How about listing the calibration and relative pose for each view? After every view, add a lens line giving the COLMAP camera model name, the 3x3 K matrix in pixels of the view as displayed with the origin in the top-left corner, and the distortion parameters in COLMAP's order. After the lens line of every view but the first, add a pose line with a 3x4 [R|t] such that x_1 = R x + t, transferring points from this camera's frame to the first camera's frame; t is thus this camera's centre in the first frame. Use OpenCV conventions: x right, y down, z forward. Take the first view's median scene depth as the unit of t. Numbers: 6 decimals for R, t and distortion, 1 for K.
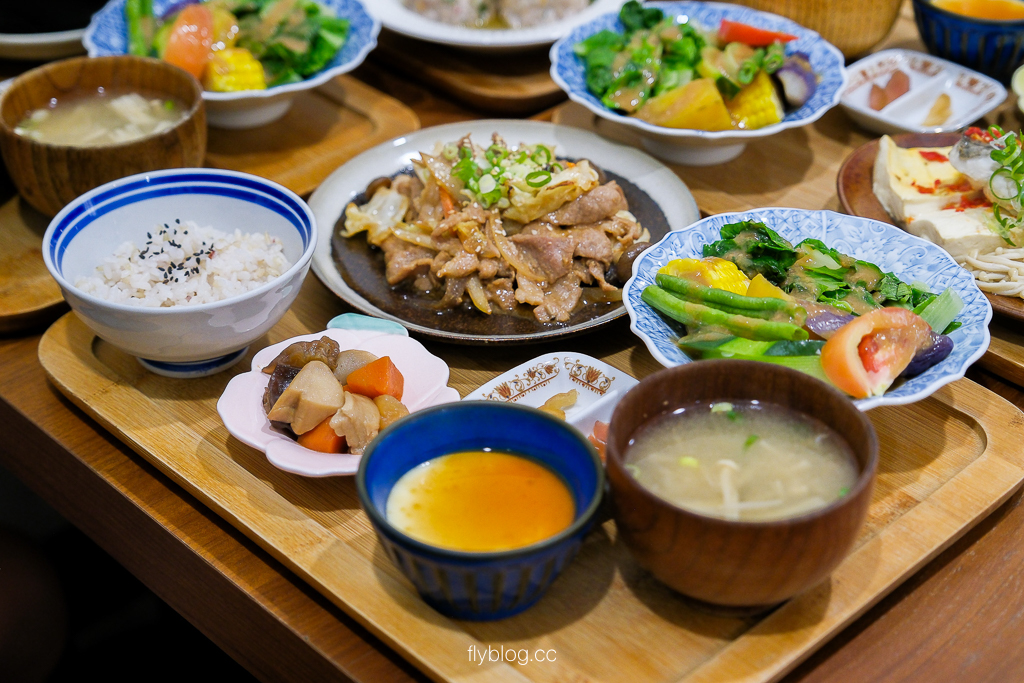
lens RADIAL K [[1775.4, 0, 528.7], [0, 1775.4, 363.7], [0, 0, 1]] dist [-0.007332, 0.000000]
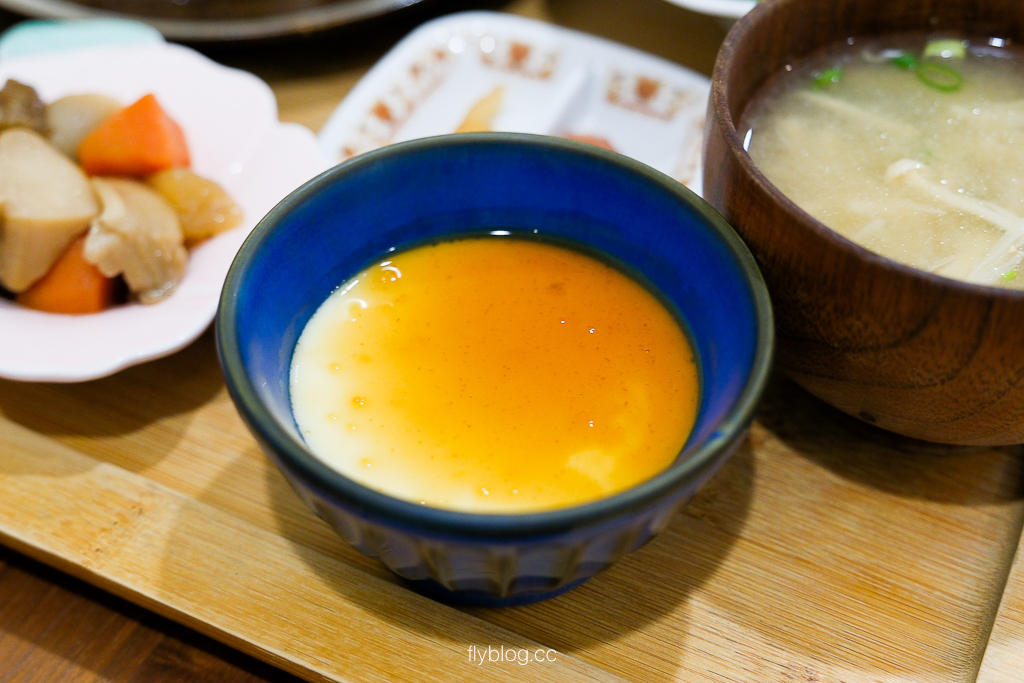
lens RADIAL K [[1583.7, 0, 546.4], [0, 1583.7, 299.1], [0, 0, 1]] dist [-0.075517, 0.000000]
pose [[0.933946, -0.230319, 0.273309, -0.099183], [0.183430, 0.965171, 0.186545, -0.008625], [-0.306755, -0.124090, 0.943665, 0.492288]]
